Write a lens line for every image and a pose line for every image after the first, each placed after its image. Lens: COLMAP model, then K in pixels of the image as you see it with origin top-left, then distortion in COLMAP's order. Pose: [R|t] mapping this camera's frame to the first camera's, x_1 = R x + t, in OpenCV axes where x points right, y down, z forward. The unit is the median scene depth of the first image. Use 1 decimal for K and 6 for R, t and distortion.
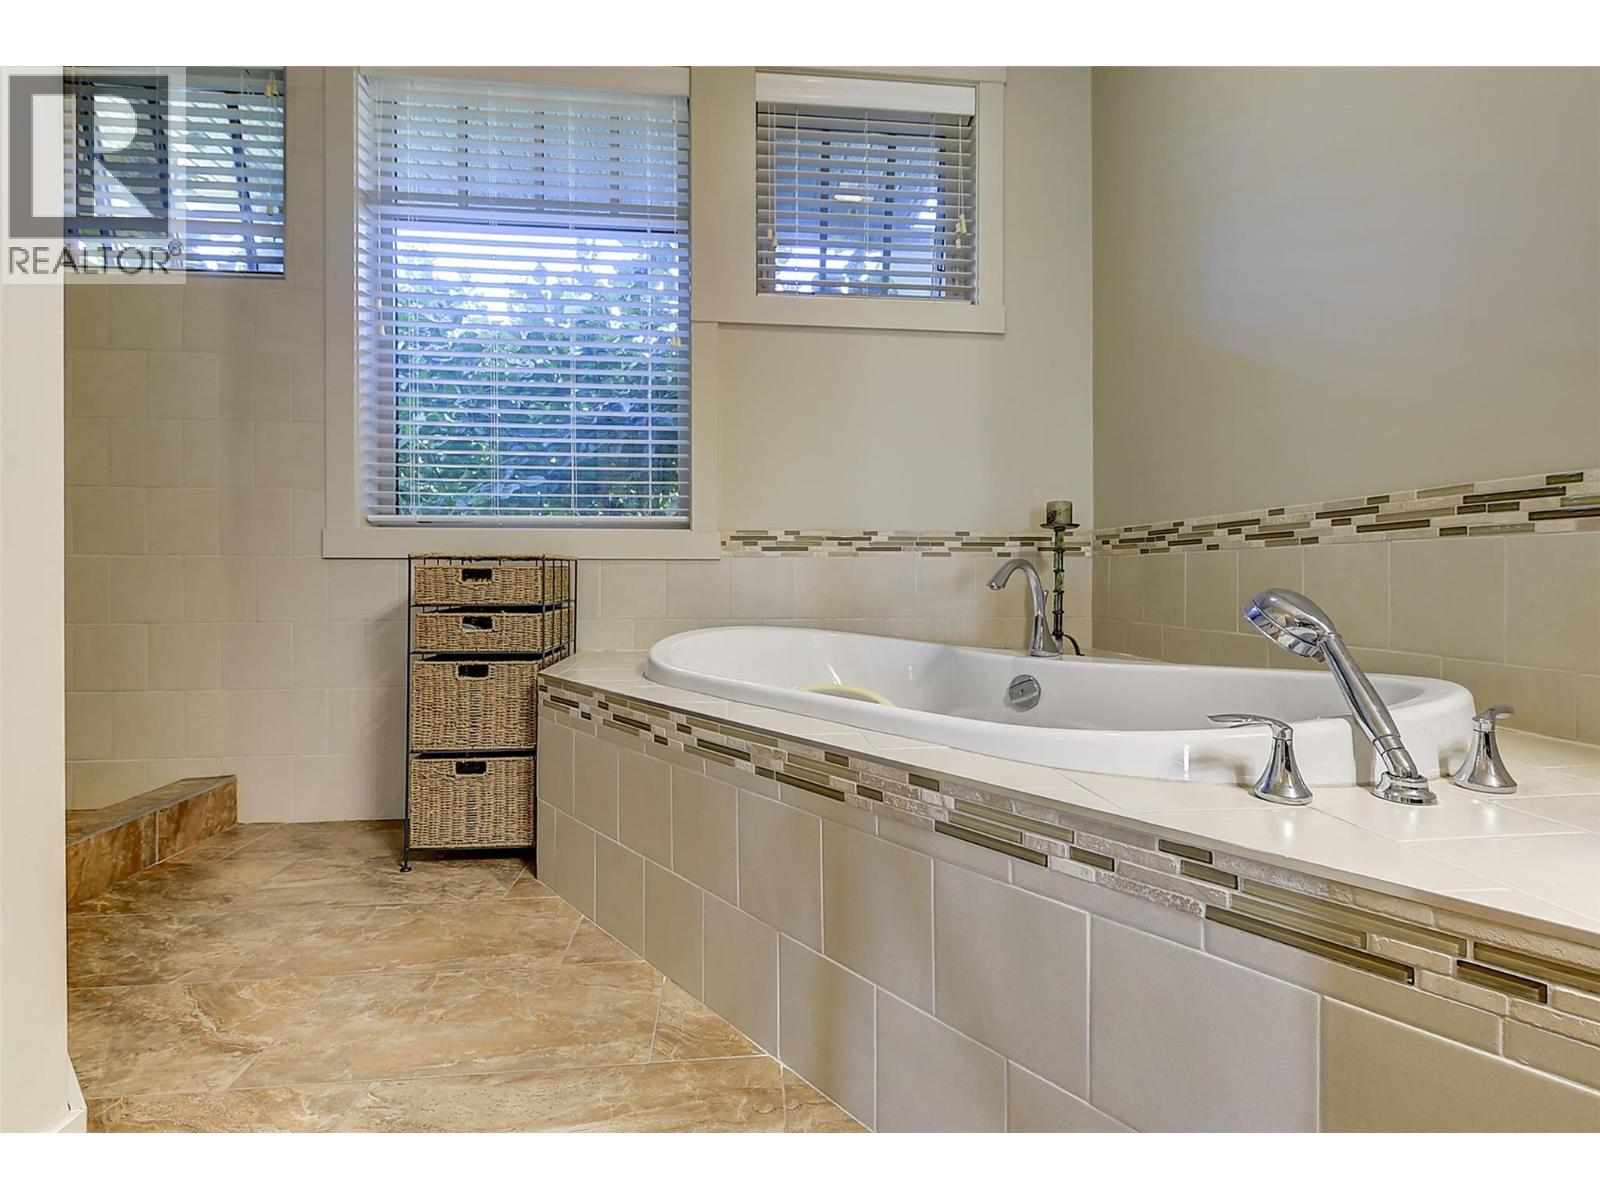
lens RADIAL K [[732.9, 0, 807.8], [0, 732.9, 602.0], [0, 0, 1]] dist [-0.001037, -0.000959]
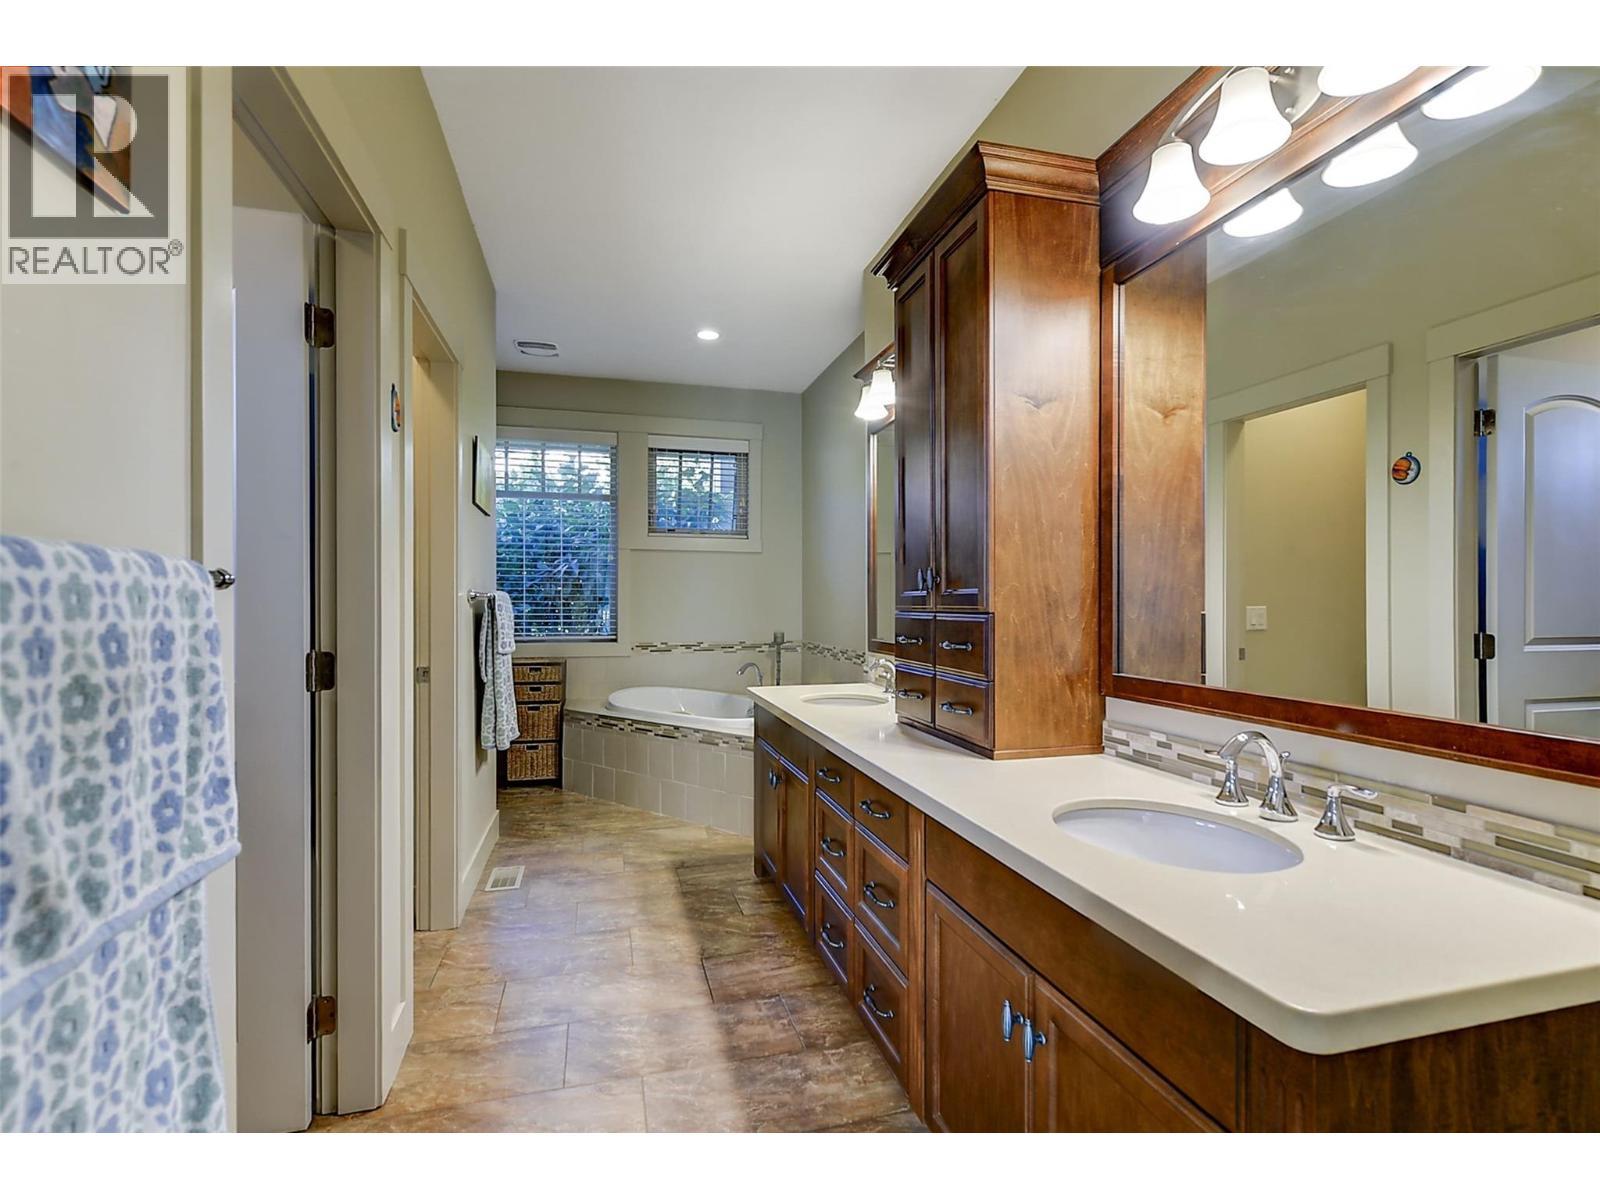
lens RADIAL K [[732.9, 0, 807.8], [0, 732.9, 602.0], [0, 0, 1]] dist [-0.001037, -0.000959]
pose [[0.984716, 0.005398, 0.174086, 0.021806], [0.002573, 0.998960, -0.045530, -0.127712], [-0.174151, 0.045282, 0.983677, -1.369234]]
